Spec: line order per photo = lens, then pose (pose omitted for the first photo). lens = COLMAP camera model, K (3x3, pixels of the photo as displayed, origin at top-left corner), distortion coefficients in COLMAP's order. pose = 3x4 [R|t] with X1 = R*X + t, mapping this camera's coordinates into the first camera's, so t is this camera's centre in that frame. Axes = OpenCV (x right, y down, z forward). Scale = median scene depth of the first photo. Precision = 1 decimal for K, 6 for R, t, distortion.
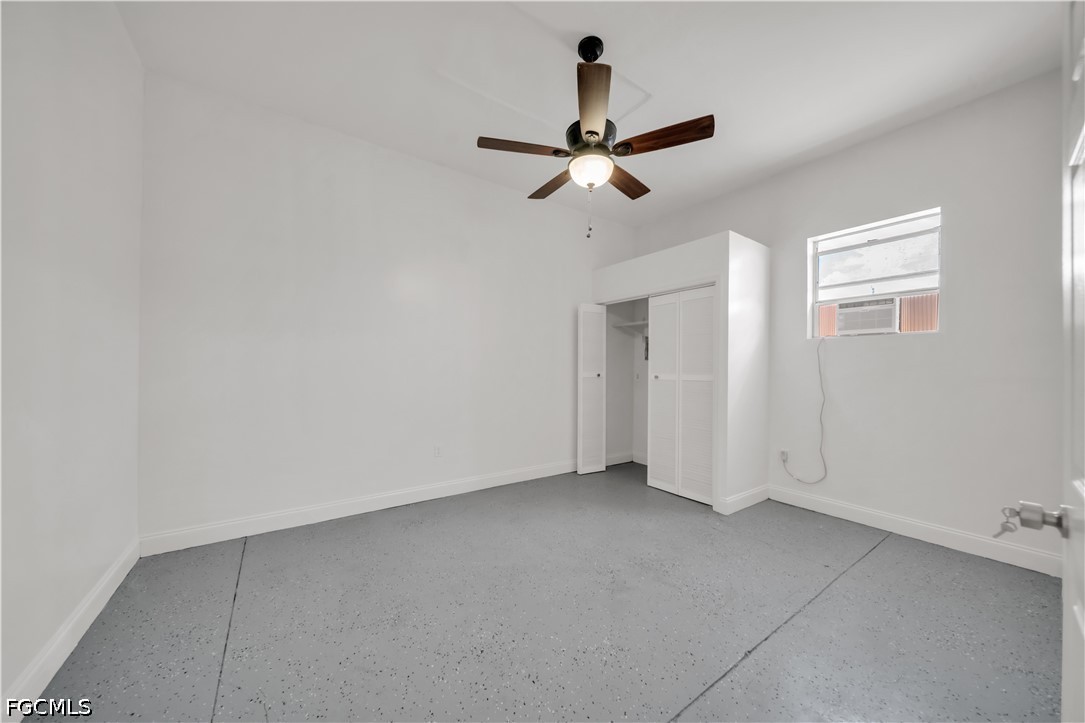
lens RADIAL K [[376.5, 0, 544.4], [0, 376.5, 366.1], [0, 0, 1]] dist [-0.000069, -0.000035]
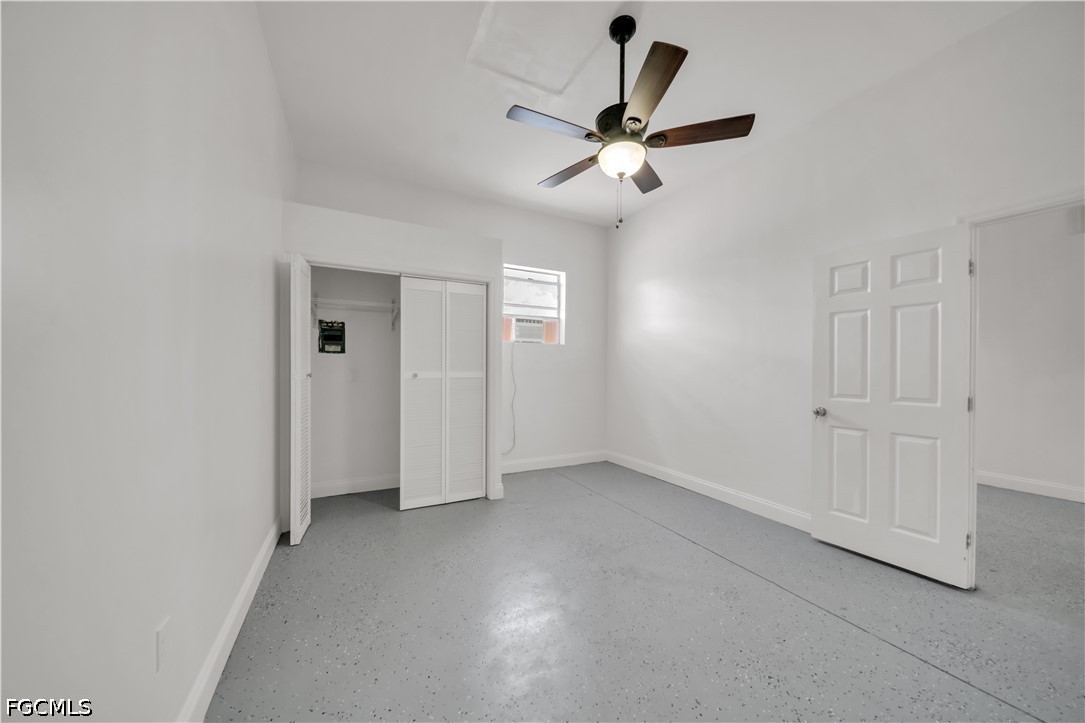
lens RADIAL K [[376.5, 0, 541.8], [0, 376.5, 364.9], [0, 0, 1]] dist [-0.000069, -0.000035]
pose [[0.141604, -0.000725, 0.989923, -0.567691], [-0.010293, 0.999945, 0.002205, 0.001159], [-0.989870, -0.010501, 0.141589, 0.705965]]
